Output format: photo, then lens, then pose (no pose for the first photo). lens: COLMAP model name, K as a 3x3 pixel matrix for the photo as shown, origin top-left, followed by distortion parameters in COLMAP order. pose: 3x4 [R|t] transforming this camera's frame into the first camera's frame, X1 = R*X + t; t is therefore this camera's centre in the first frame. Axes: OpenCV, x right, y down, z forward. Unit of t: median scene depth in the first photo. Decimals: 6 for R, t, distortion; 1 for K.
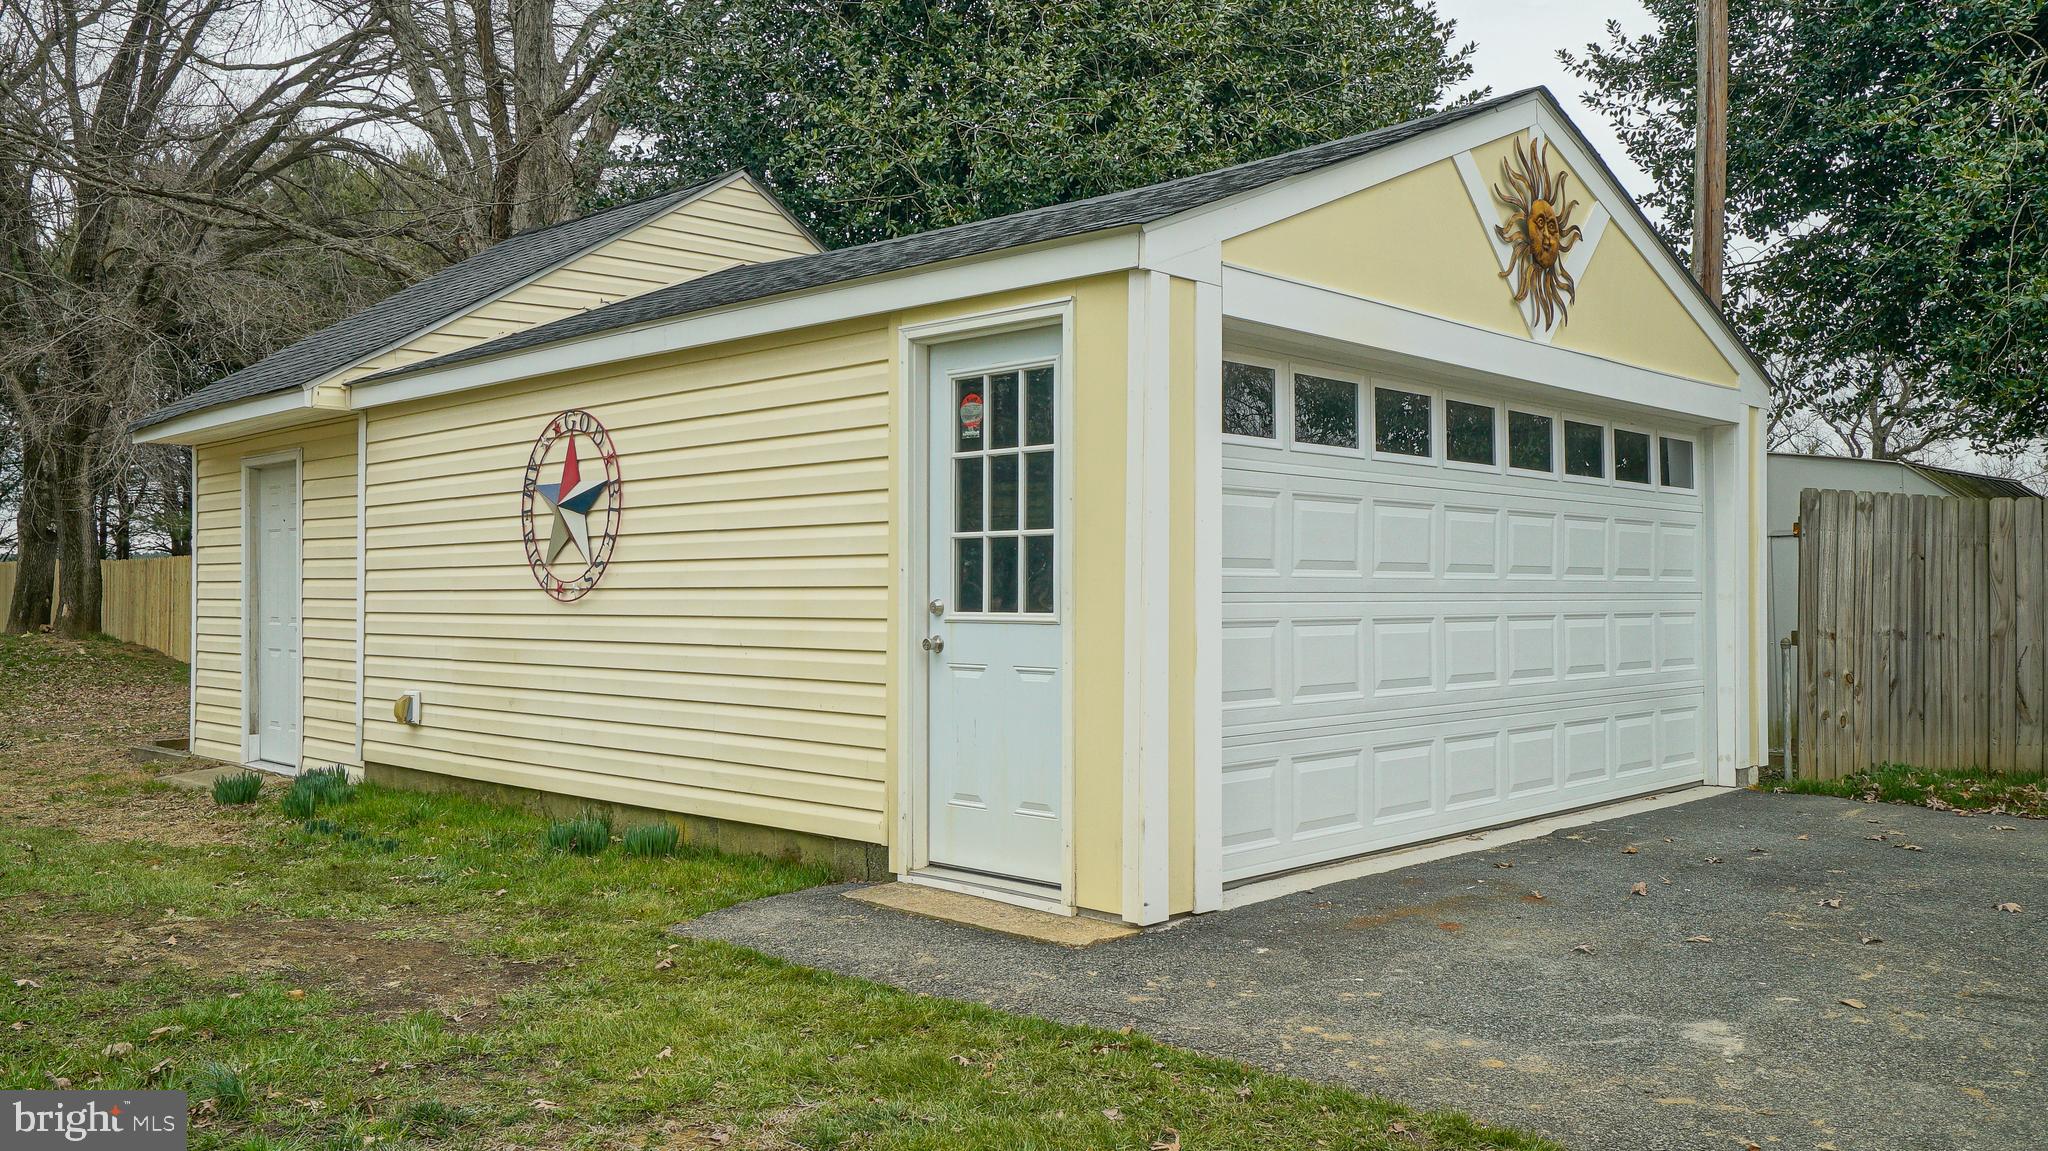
lens RADIAL K [[1627.0, 0, 1024.0], [0, 1627.0, 575.5], [0, 0, 1]] dist [-0.001297, -0.001070]
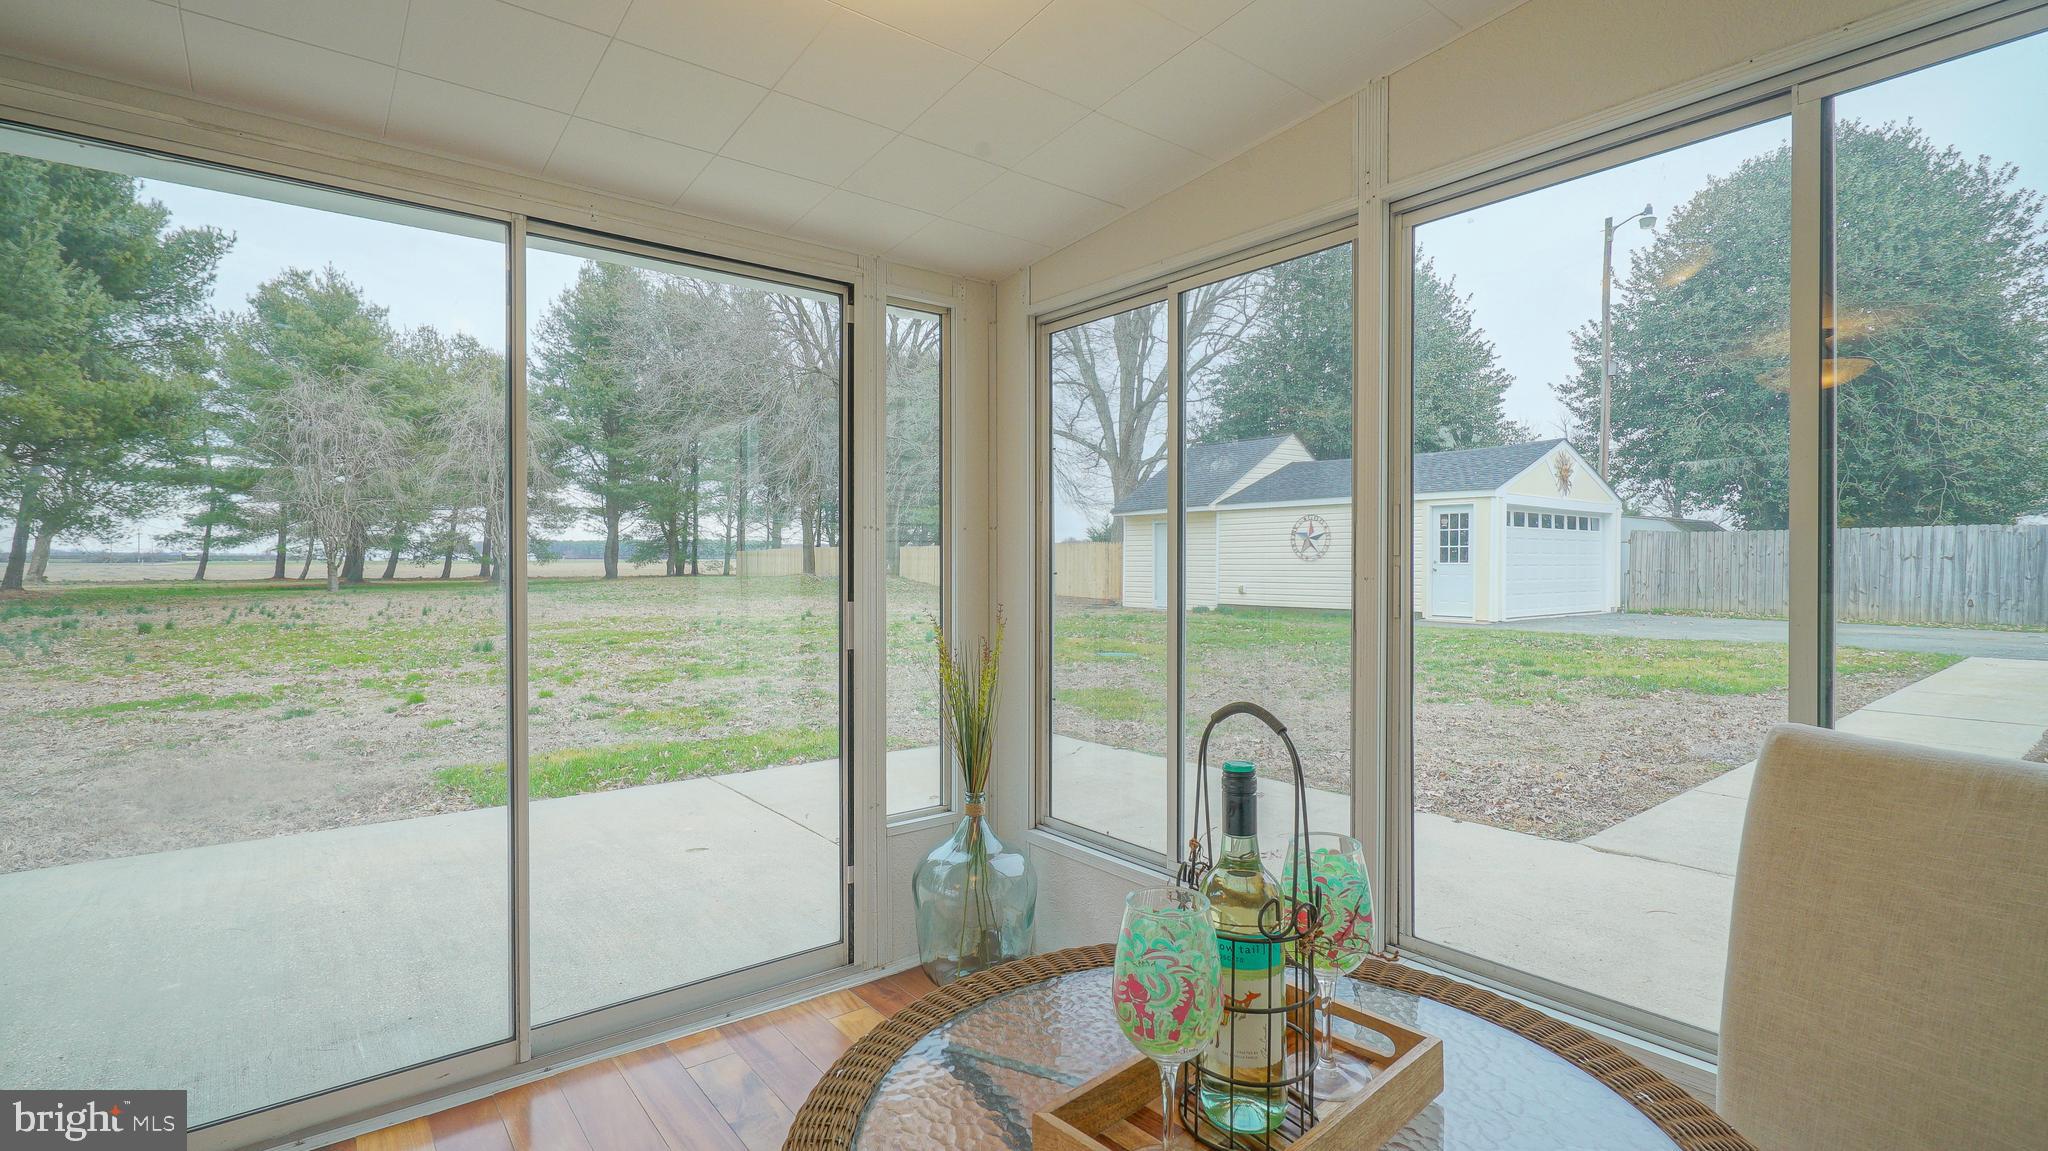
lens RADIAL K [[922.0, 0, 1024.0], [0, 922.0, 575.5], [0, 0, 1]] dist [0.000254, 0.001679]
pose [[0.990485, 0.003726, -0.137567, -0.671062], [0.000007, 0.999632, 0.027130, -0.010394], [0.137618, -0.026873, 0.990121, -1.419048]]
